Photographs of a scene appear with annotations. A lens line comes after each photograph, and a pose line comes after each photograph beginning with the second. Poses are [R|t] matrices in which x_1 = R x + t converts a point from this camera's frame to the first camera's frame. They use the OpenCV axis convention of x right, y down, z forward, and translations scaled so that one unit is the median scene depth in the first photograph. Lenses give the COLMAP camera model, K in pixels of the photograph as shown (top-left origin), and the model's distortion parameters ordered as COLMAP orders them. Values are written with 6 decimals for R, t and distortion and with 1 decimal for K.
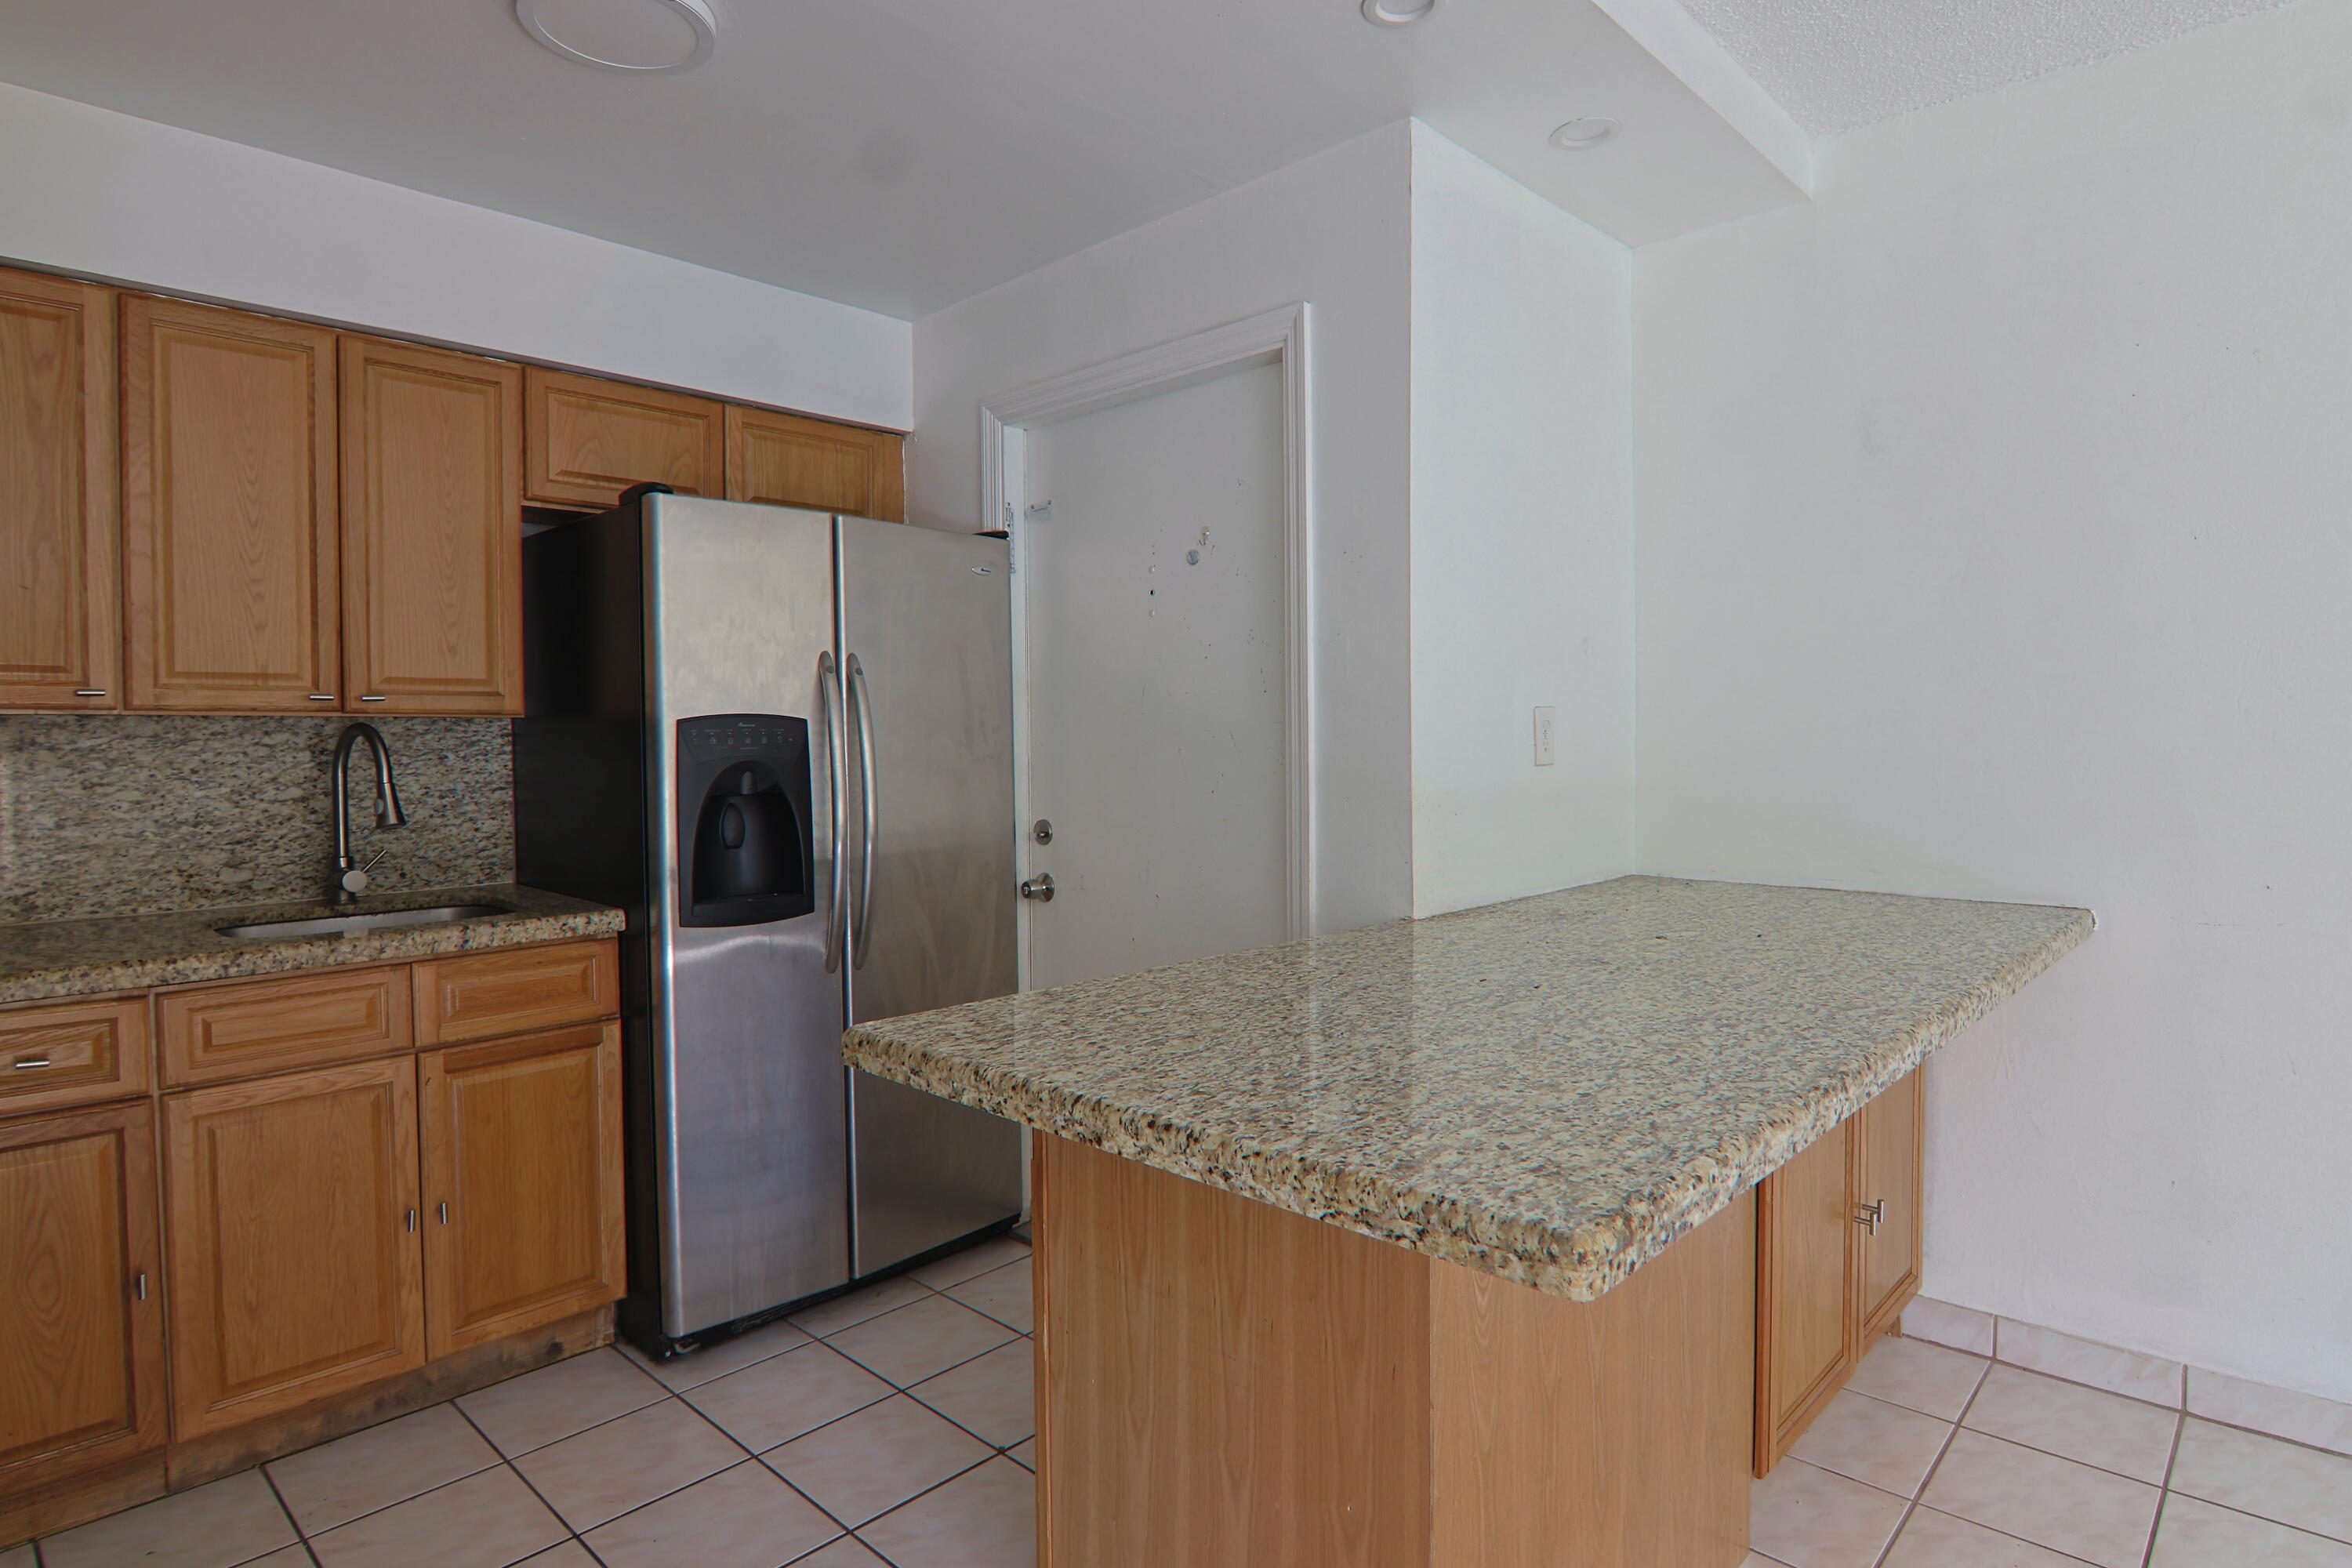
lens RADIAL K [[1266.6, 0, 1177.9], [0, 1266.6, 767.7], [0, 0, 1]] dist [-0.000165, -0.017482]
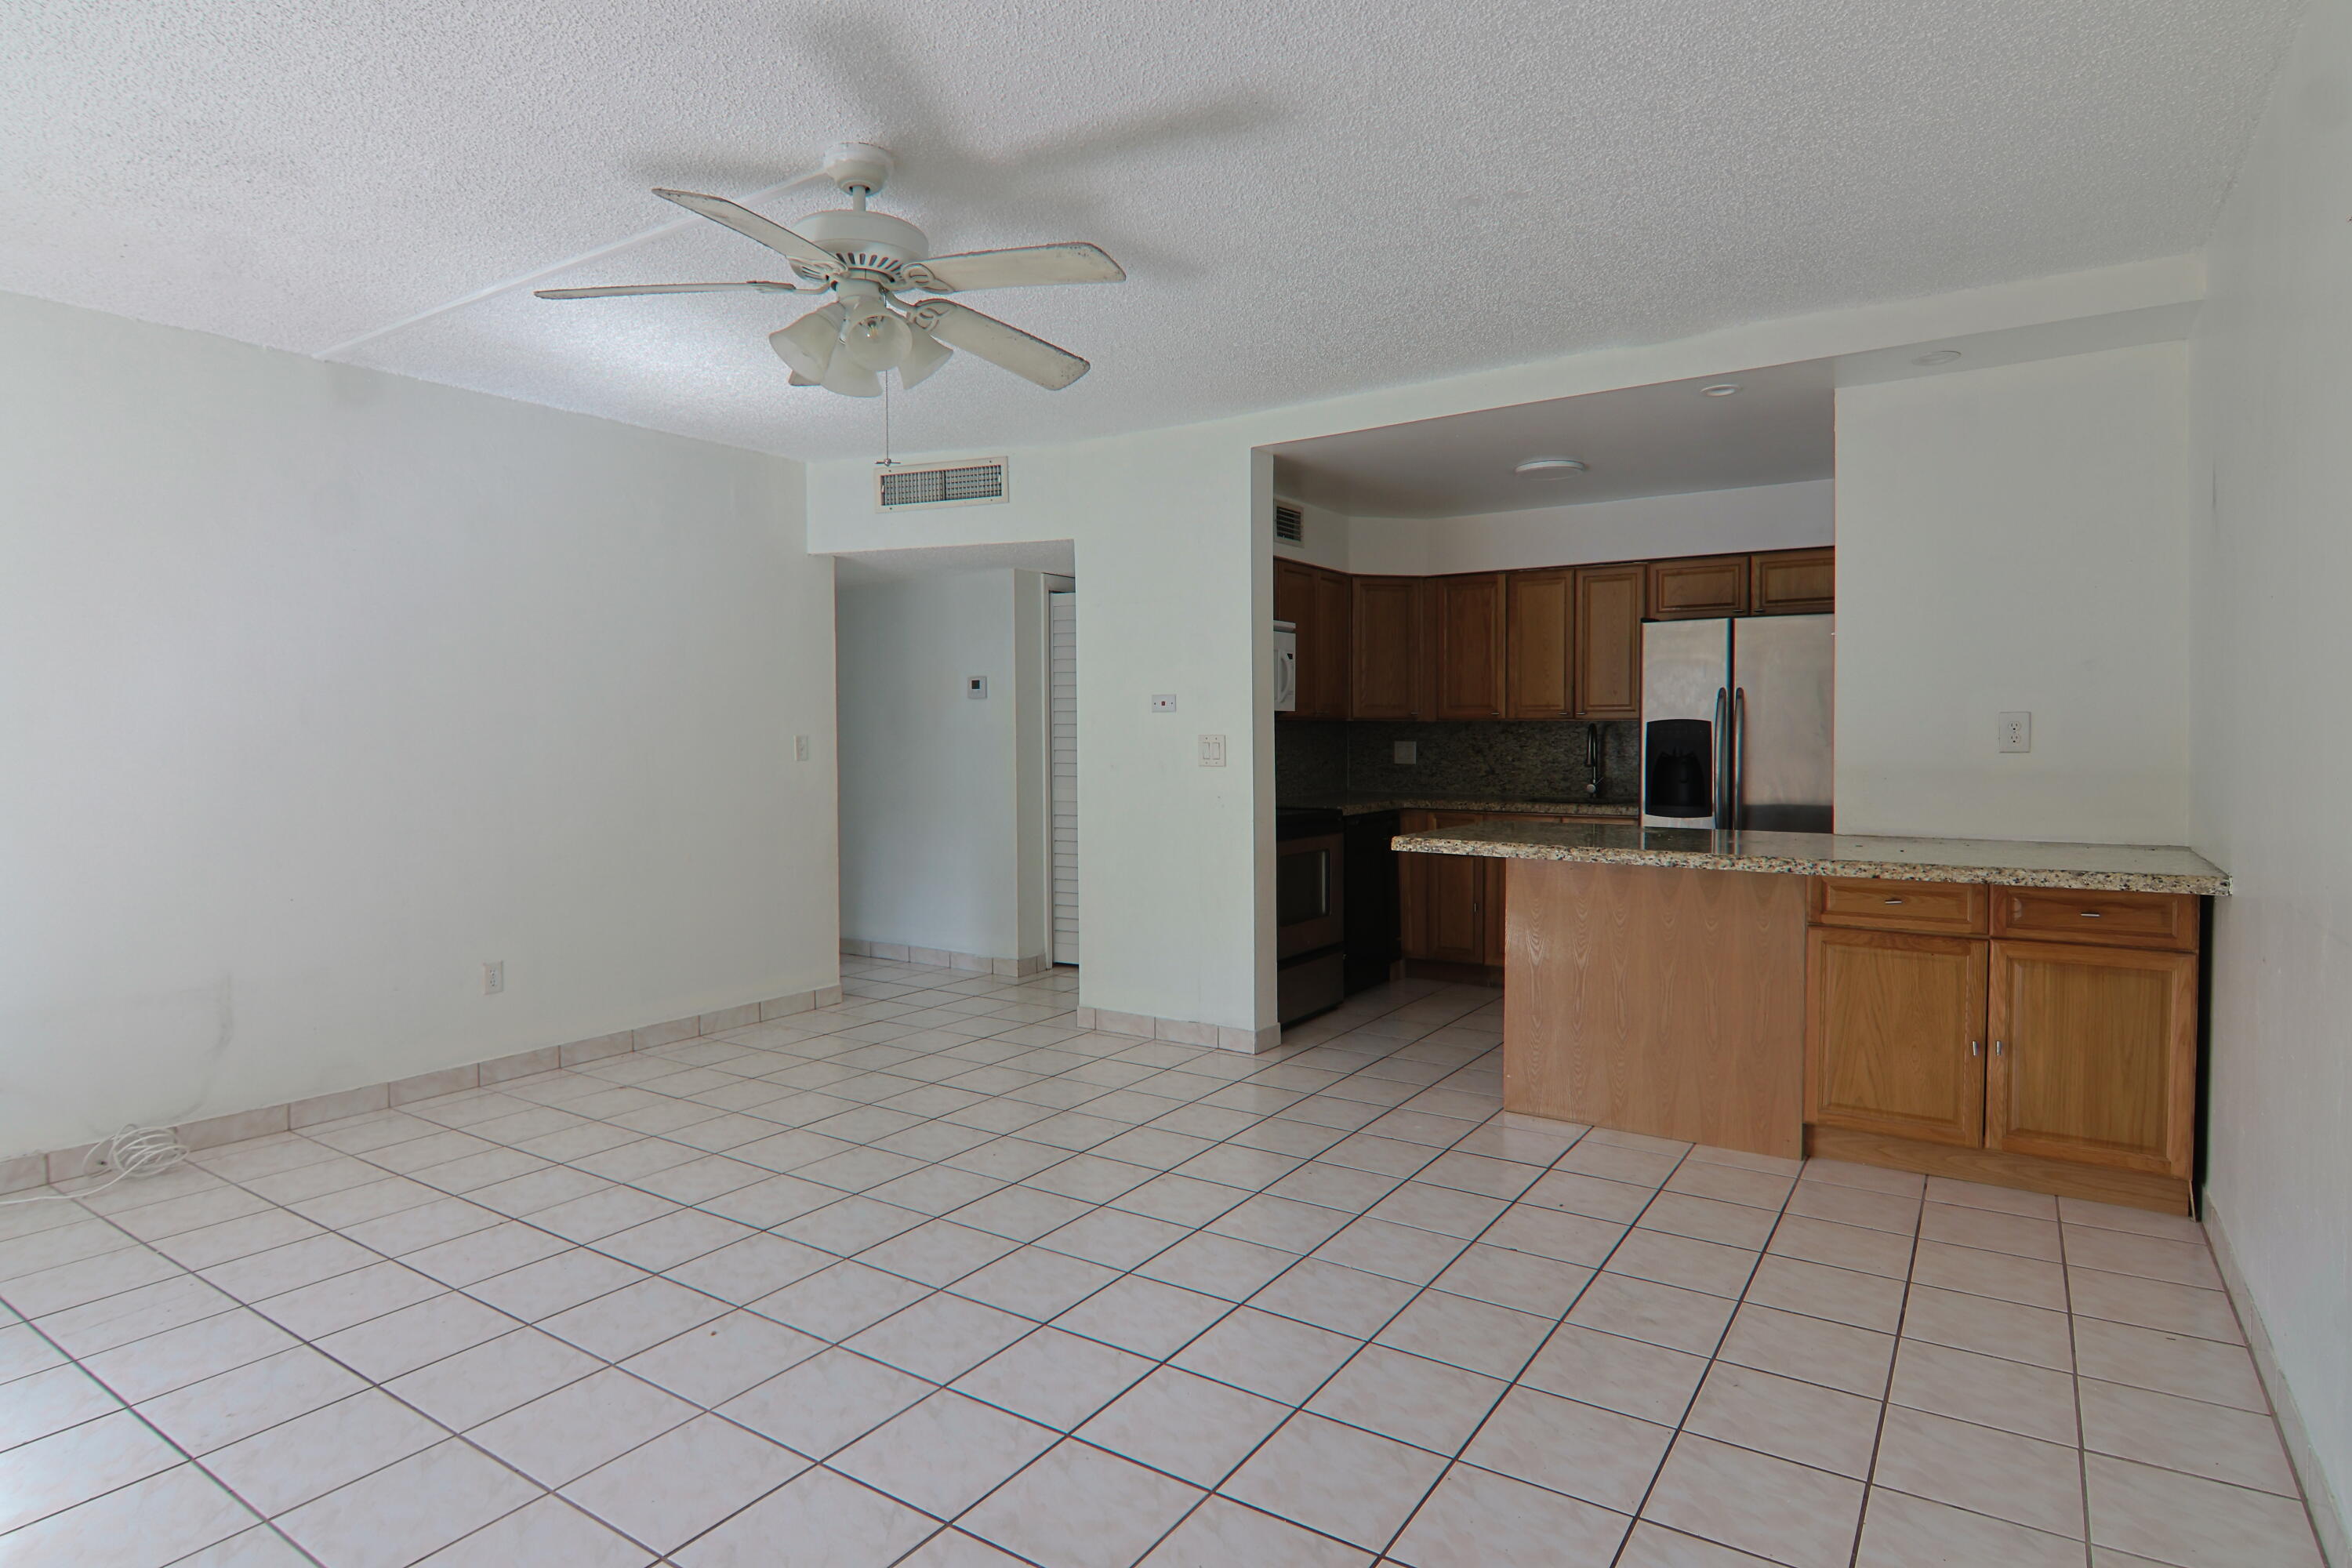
lens RADIAL K [[1266.6, 0, 1177.9], [0, 1266.6, 767.7], [0, 0, 1]] dist [-0.000165, -0.017482]
pose [[0.173976, 0.035958, -0.984093, 1.710604], [-0.027190, 0.999127, 0.031701, -0.006474], [0.984374, 0.021243, 0.174802, -0.215966]]
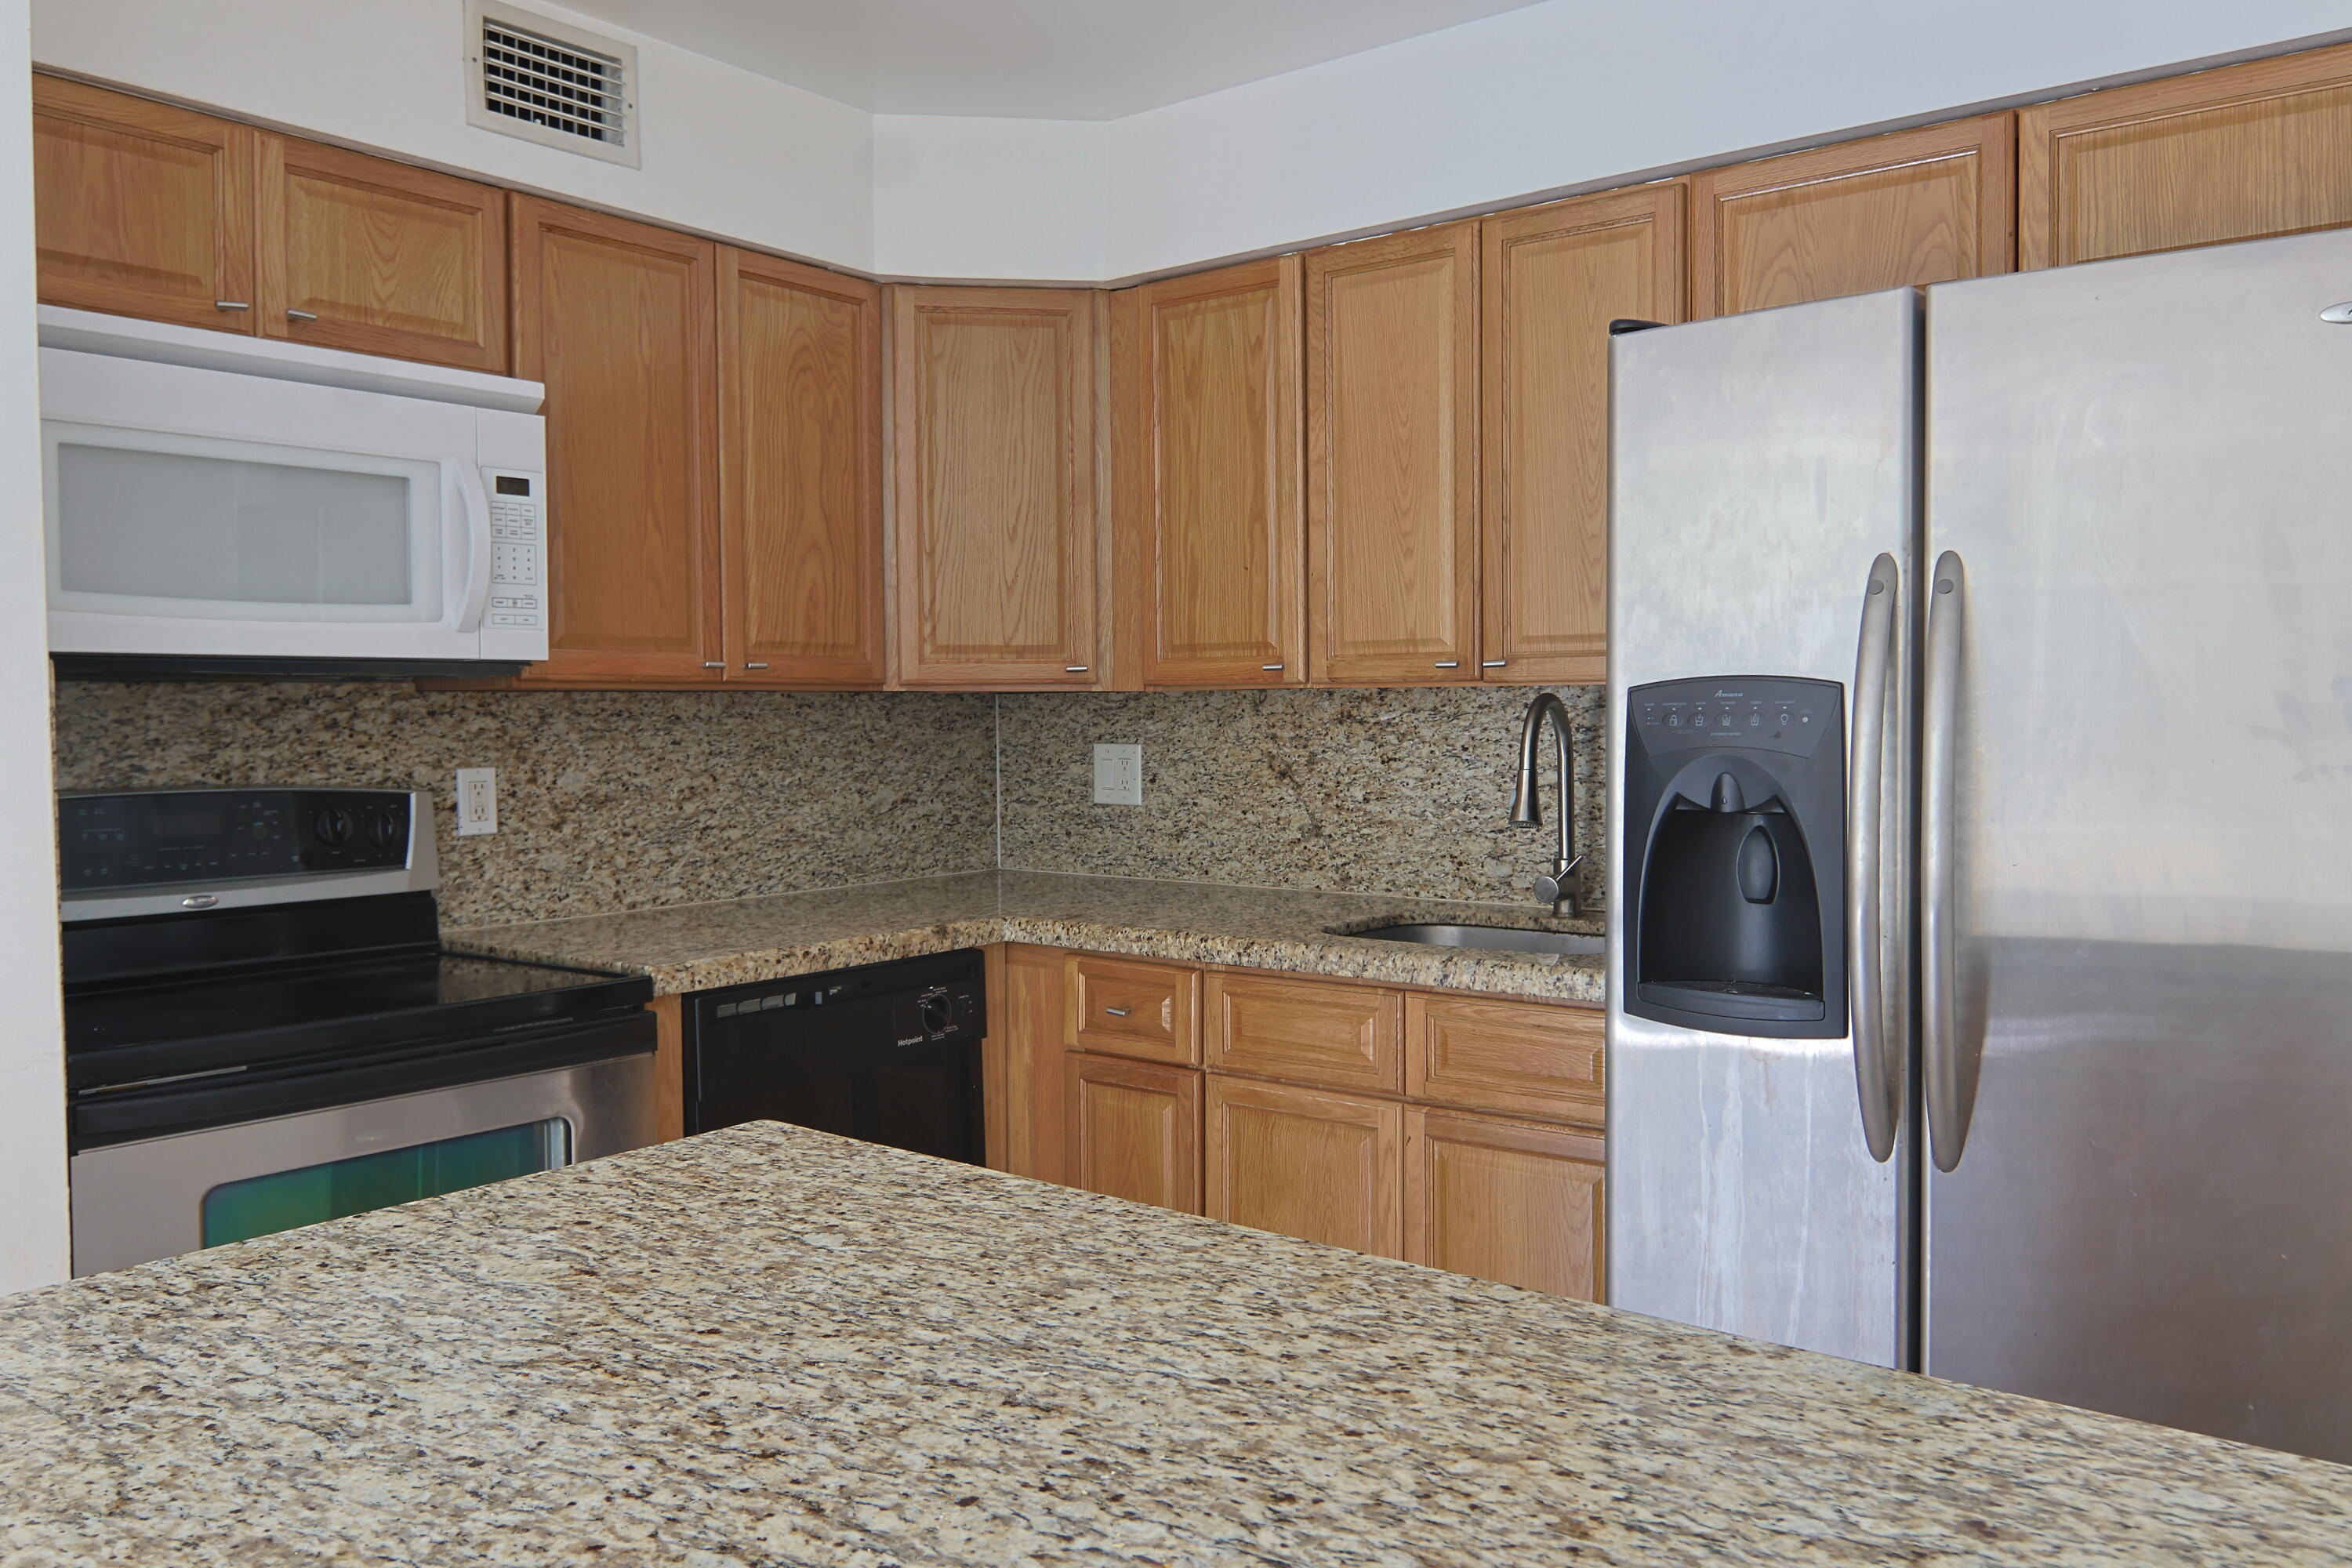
lens RADIAL K [[1754.0, 0, 1176.0], [0, 1754.0, 784.0], [0, 0, 1]] dist [-0.008238, -0.006238]
pose [[0.096273, 0.046744, -0.994257, 0.469392], [-0.022144, 0.998750, 0.044811, -0.024397], [0.995109, 0.017702, 0.097188, 0.703555]]
